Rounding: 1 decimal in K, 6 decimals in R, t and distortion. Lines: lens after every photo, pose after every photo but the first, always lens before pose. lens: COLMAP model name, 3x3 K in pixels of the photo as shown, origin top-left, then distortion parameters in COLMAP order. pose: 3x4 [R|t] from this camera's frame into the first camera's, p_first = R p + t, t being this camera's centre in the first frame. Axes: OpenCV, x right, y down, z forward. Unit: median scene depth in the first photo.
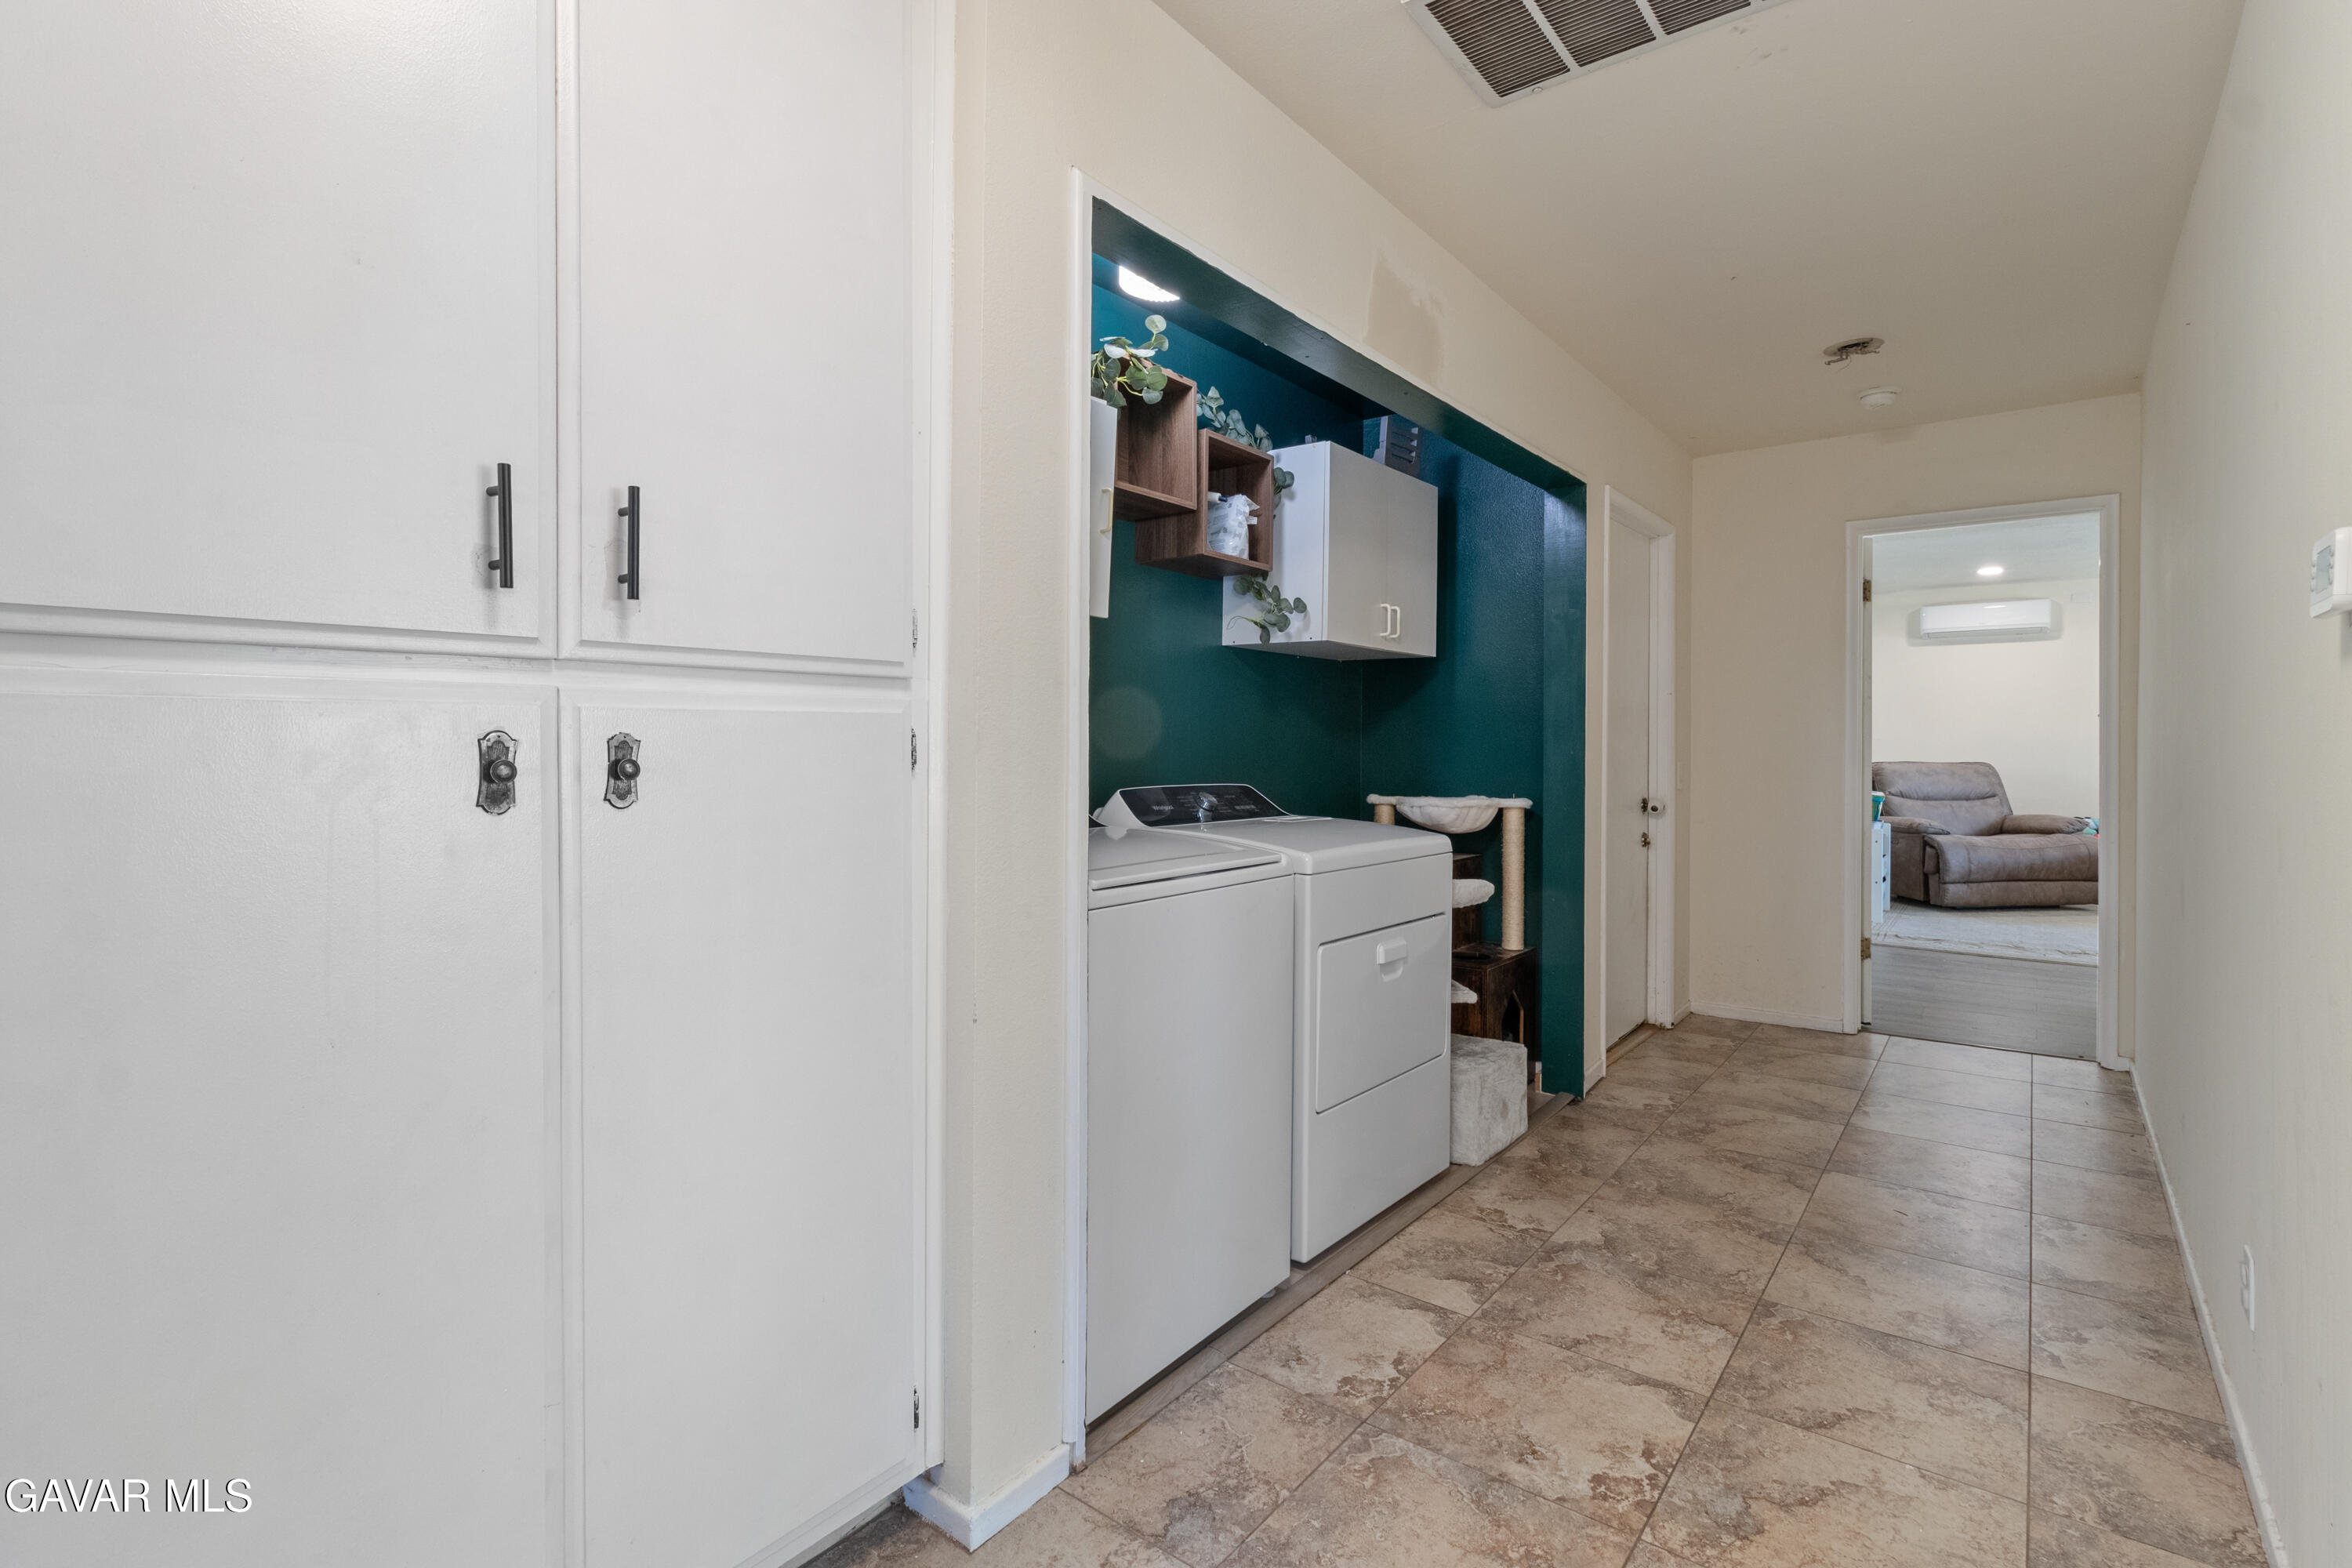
lens RADIAL K [[1112.3, 0, 1173.7], [0, 1112.3, 762.1], [0, 0, 1]] dist [0.000817, -0.000405]
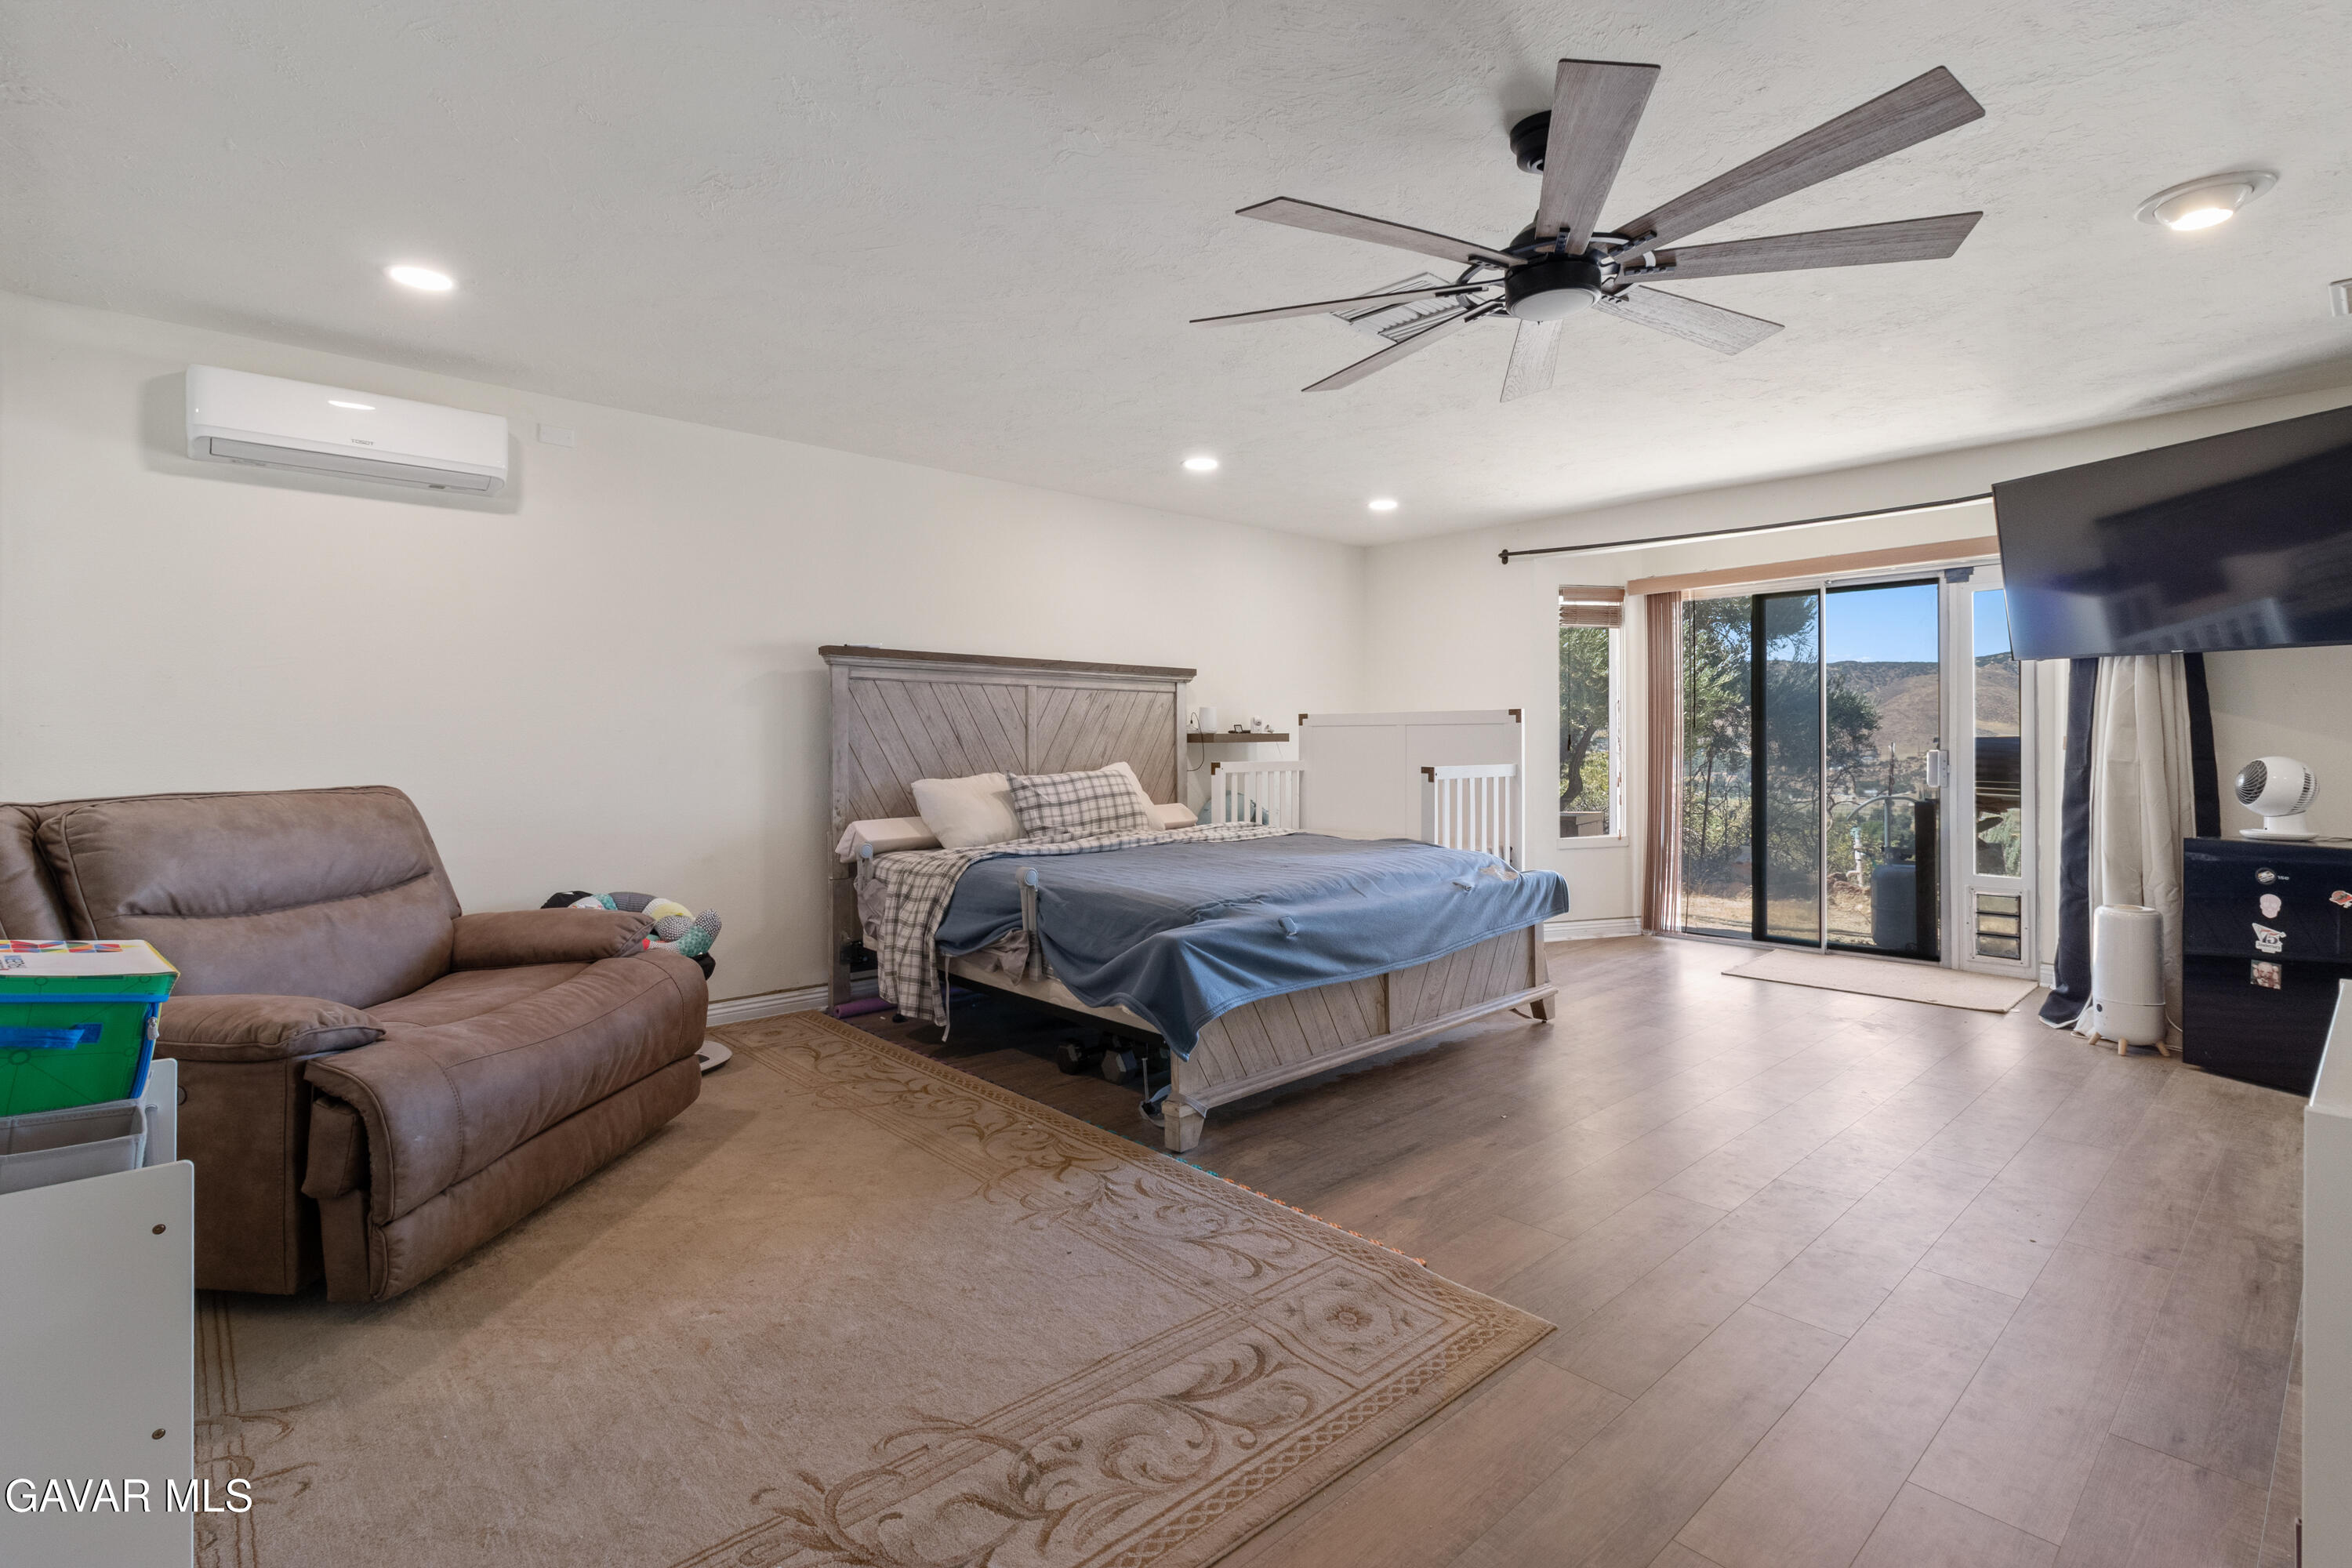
lens RADIAL K [[1112.3, 0, 1181.0], [0, 1112.3, 732.4], [0, 0, 1]] dist [0.000817, -0.000405]
pose [[0.171342, 0.008483, 0.985175, 0.404987], [0.021062, 0.999703, -0.012271, -0.008253], [-0.984986, 0.022852, 0.171112, 0.679911]]
